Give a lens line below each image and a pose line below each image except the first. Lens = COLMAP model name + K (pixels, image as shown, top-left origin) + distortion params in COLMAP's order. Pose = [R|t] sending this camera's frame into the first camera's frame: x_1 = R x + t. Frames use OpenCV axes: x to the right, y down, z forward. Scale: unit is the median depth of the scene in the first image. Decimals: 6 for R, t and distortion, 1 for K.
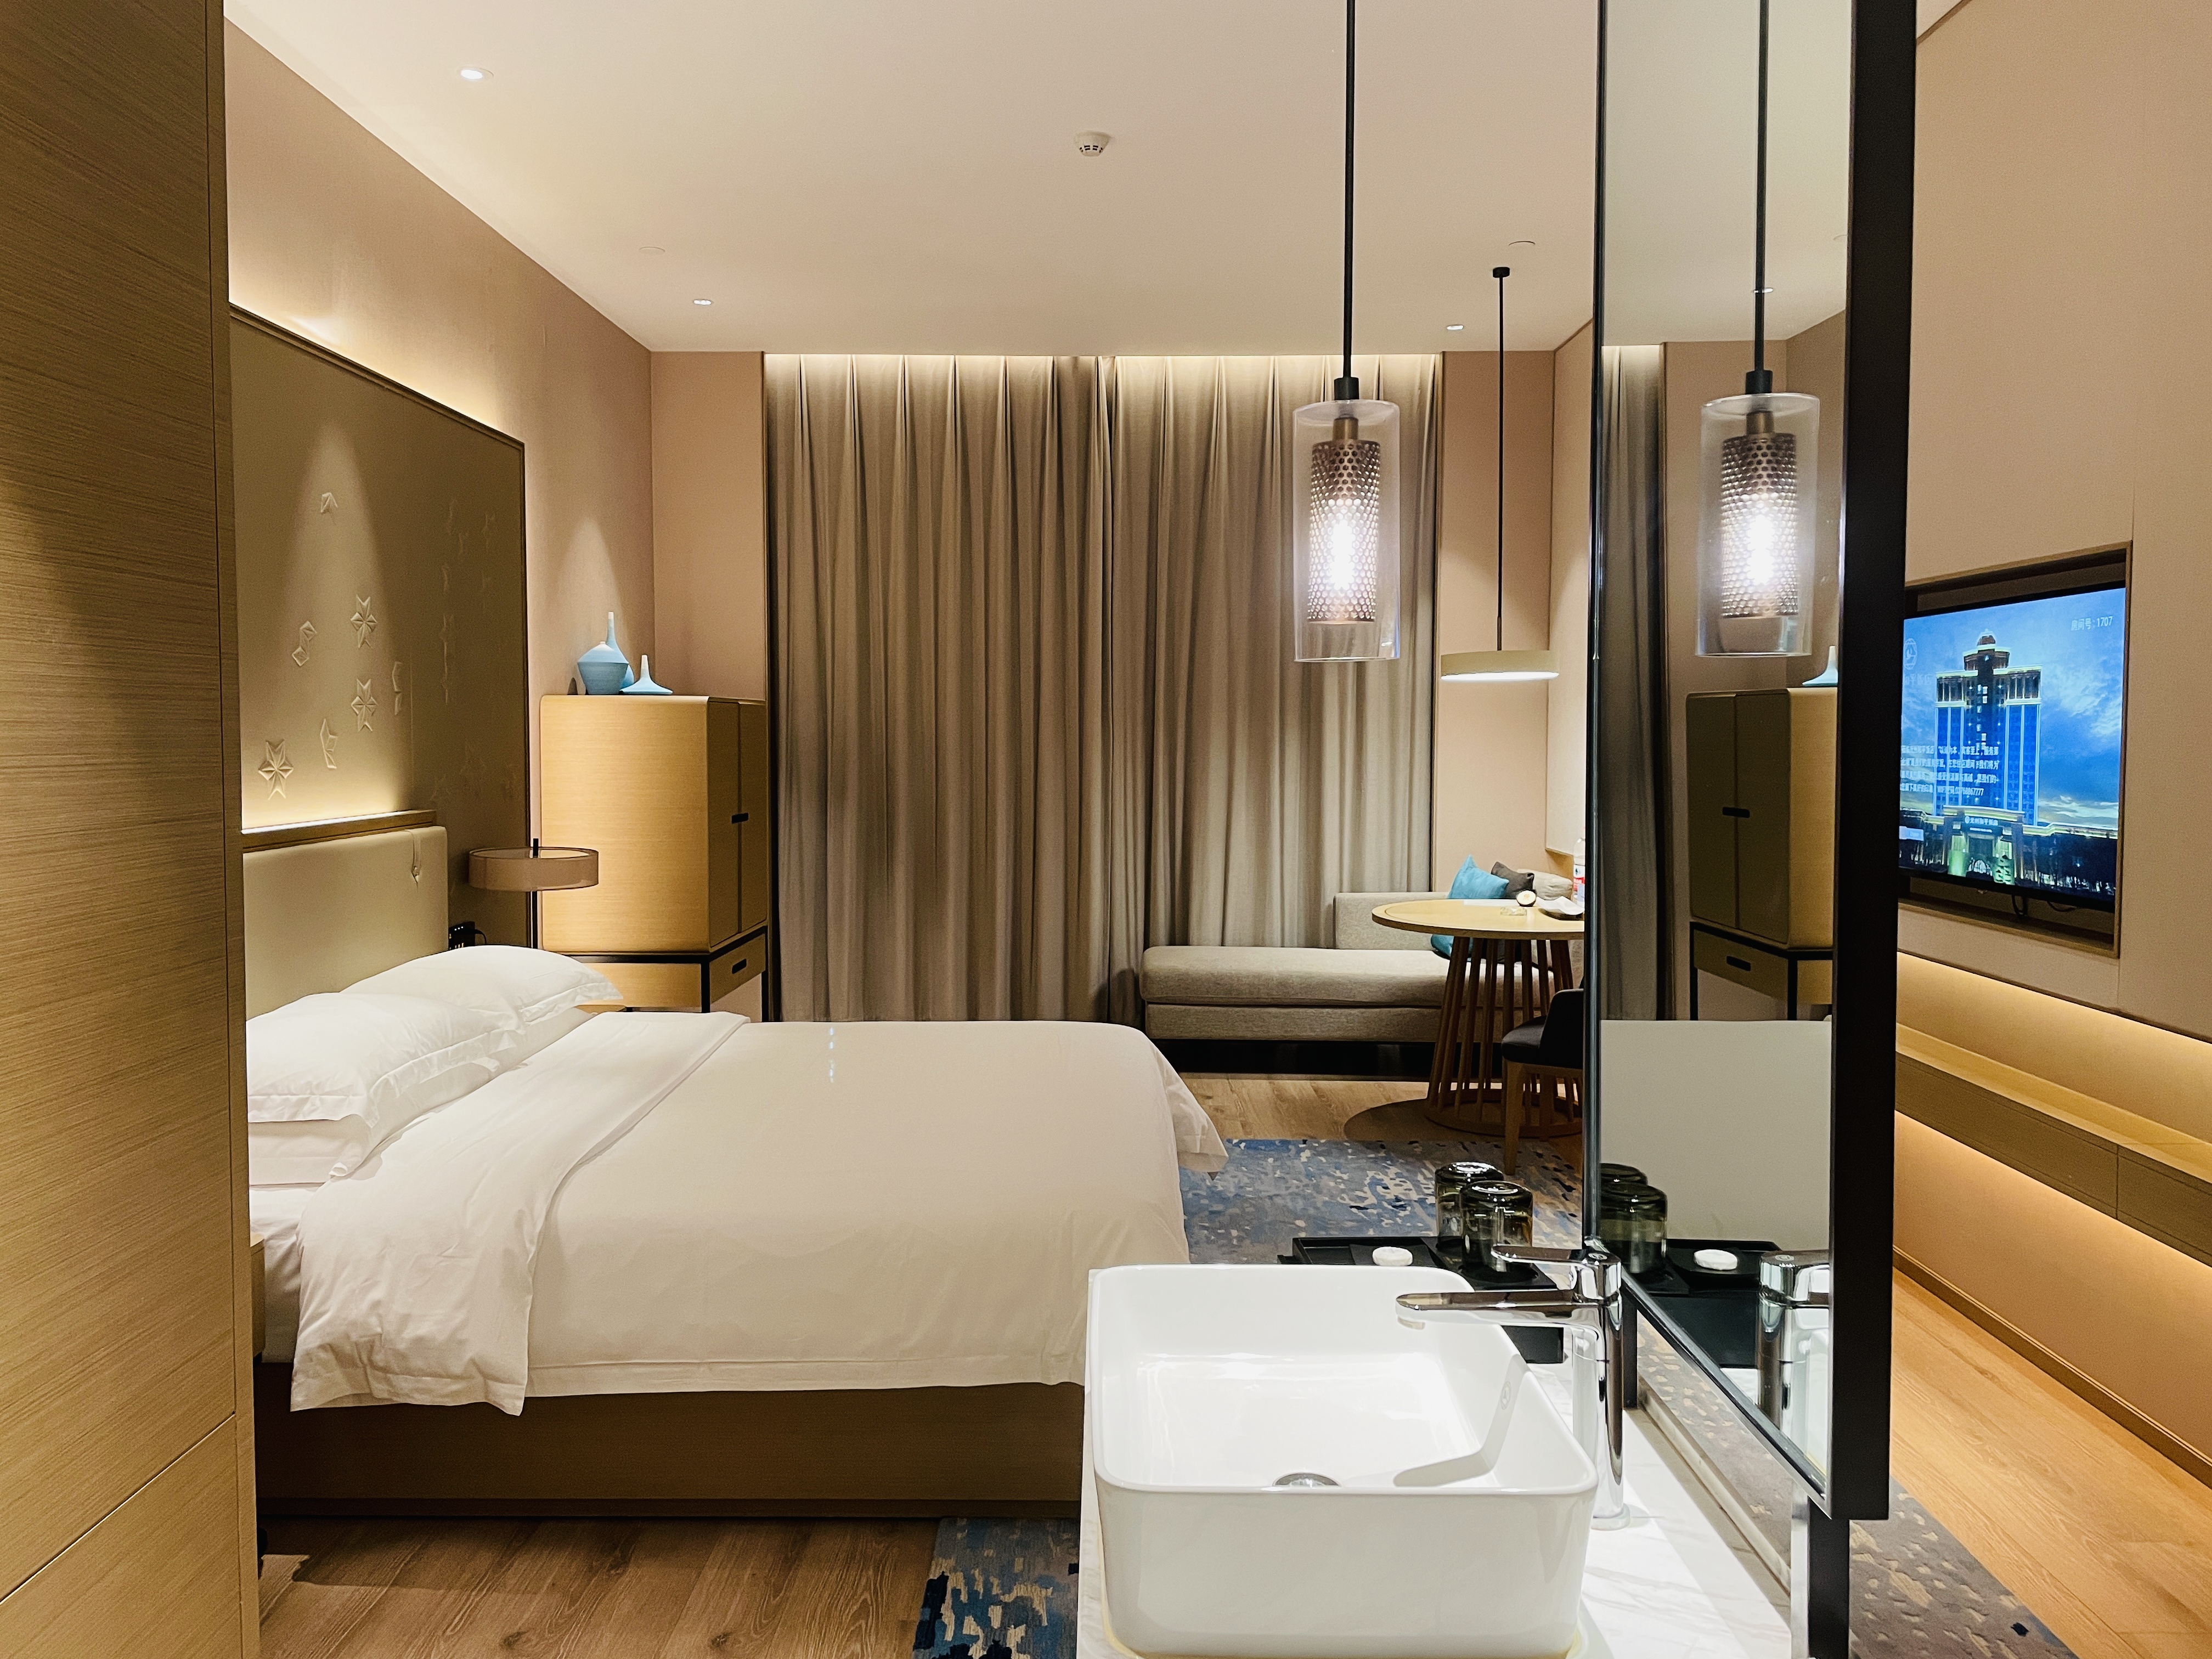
lens RADIAL K [[1668.8, 0, 1090.7], [0, 1668.8, 816.1], [0, 0, 1]] dist [0.082081, -0.101341]
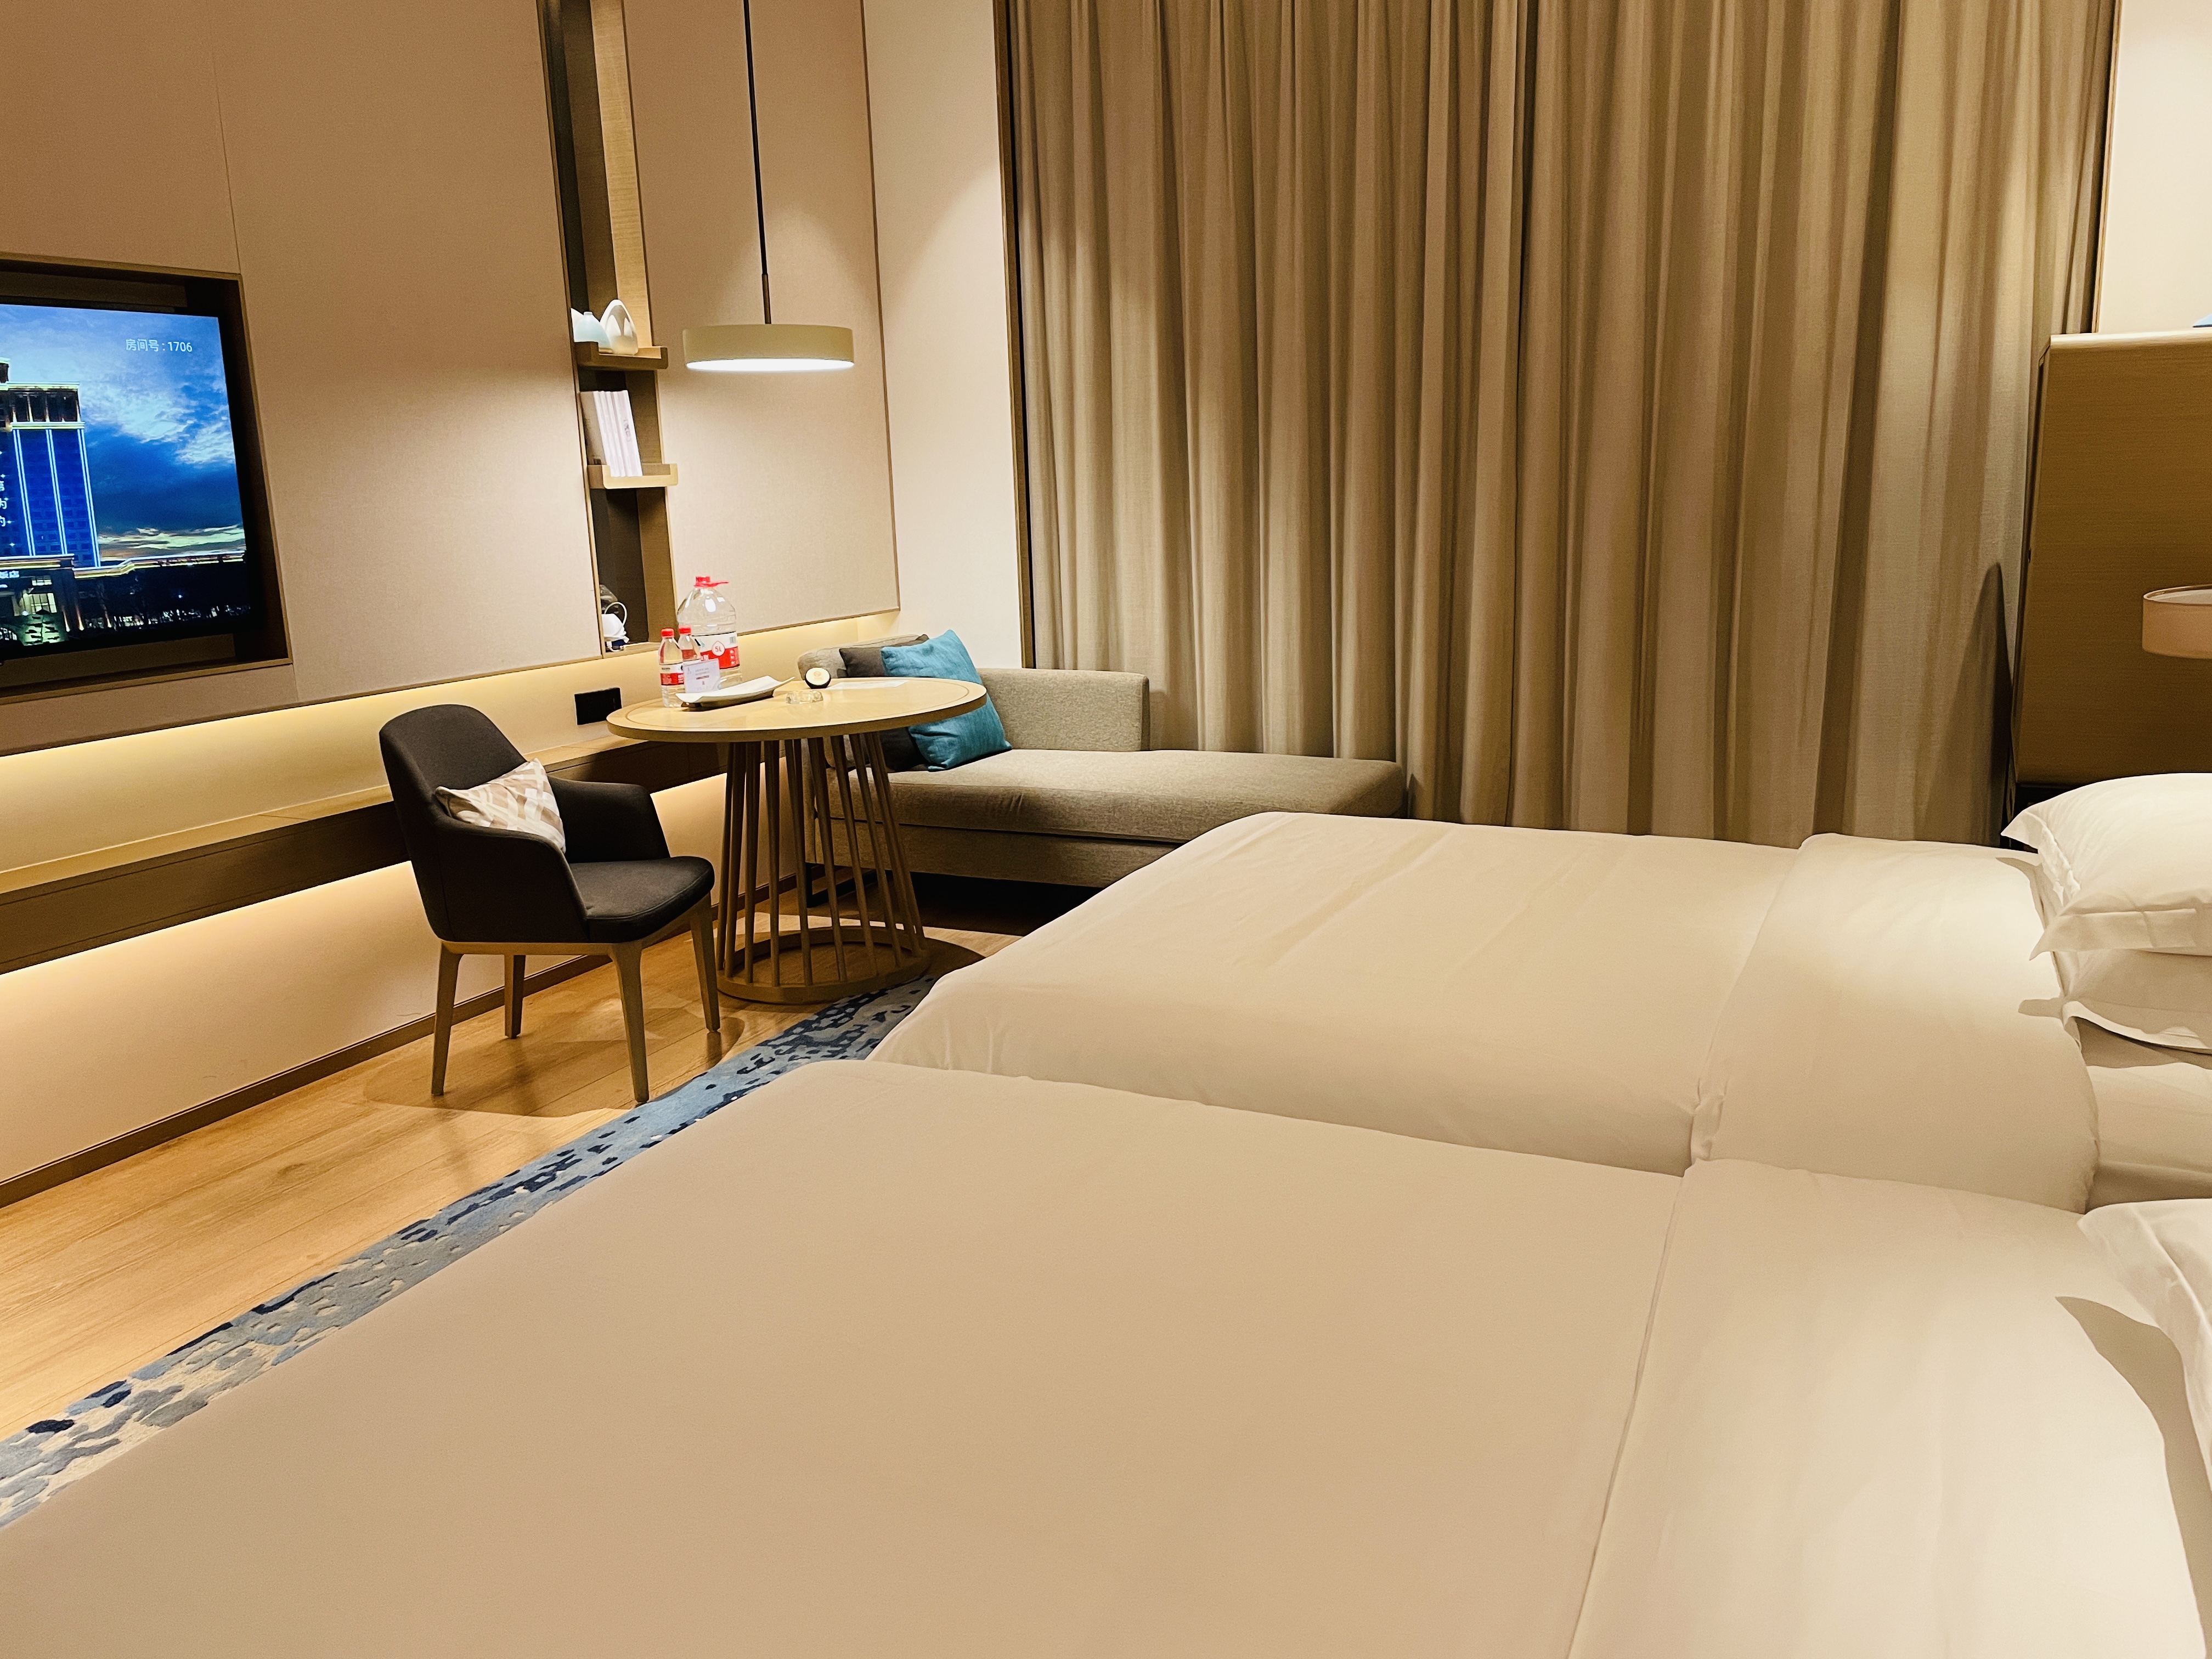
lens RADIAL K [[1668.8, 0, 1105.7], [0, 1668.8, 805.2], [0, 0, 1]] dist [0.082081, -0.101341]
pose [[-0.909893, -0.084926, 0.406057, -0.283316], [0.025830, 0.965323, 0.259776, -0.084973], [-0.414038, 0.246857, -0.876147, 1.470823]]
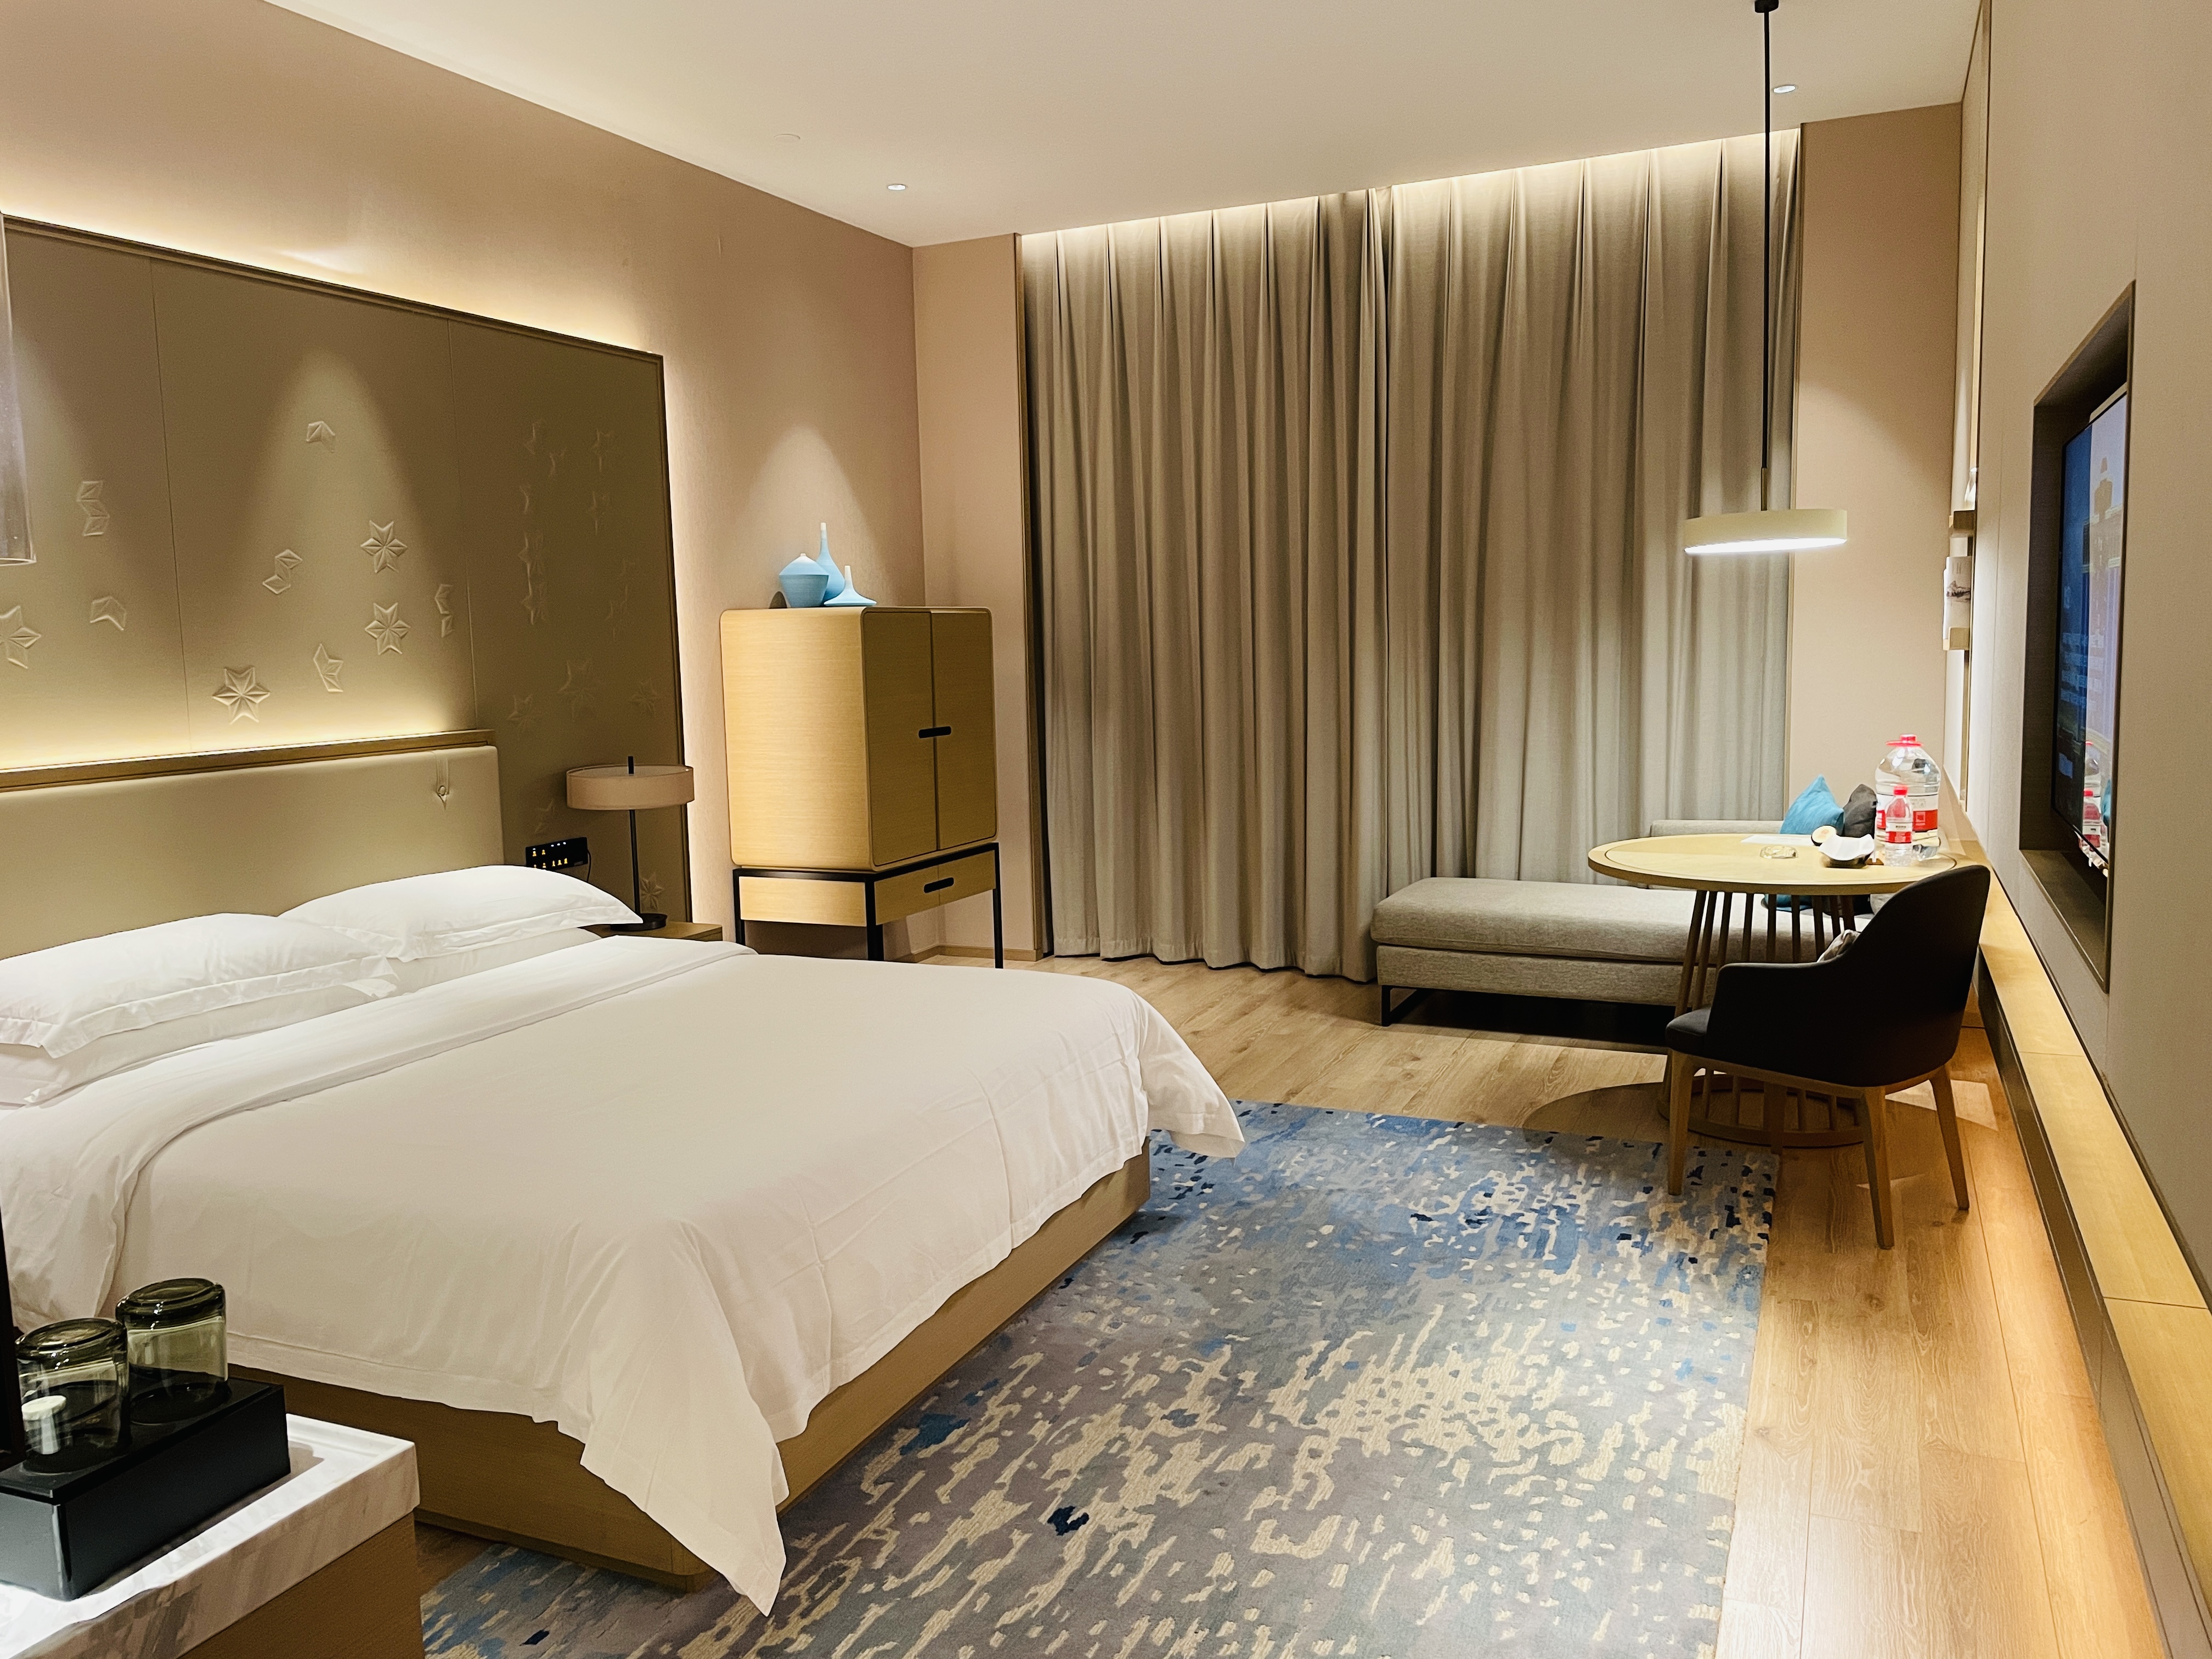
lens RADIAL K [[1668.8, 0, 1092.4], [0, 1668.8, 816.6], [0, 0, 1]] dist [0.082081, -0.101341]
pose [[0.916801, 0.020261, -0.398829, 0.424514], [0.004712, 0.998094, 0.061537, -0.014780], [0.399316, -0.058296, 0.914958, 0.256116]]
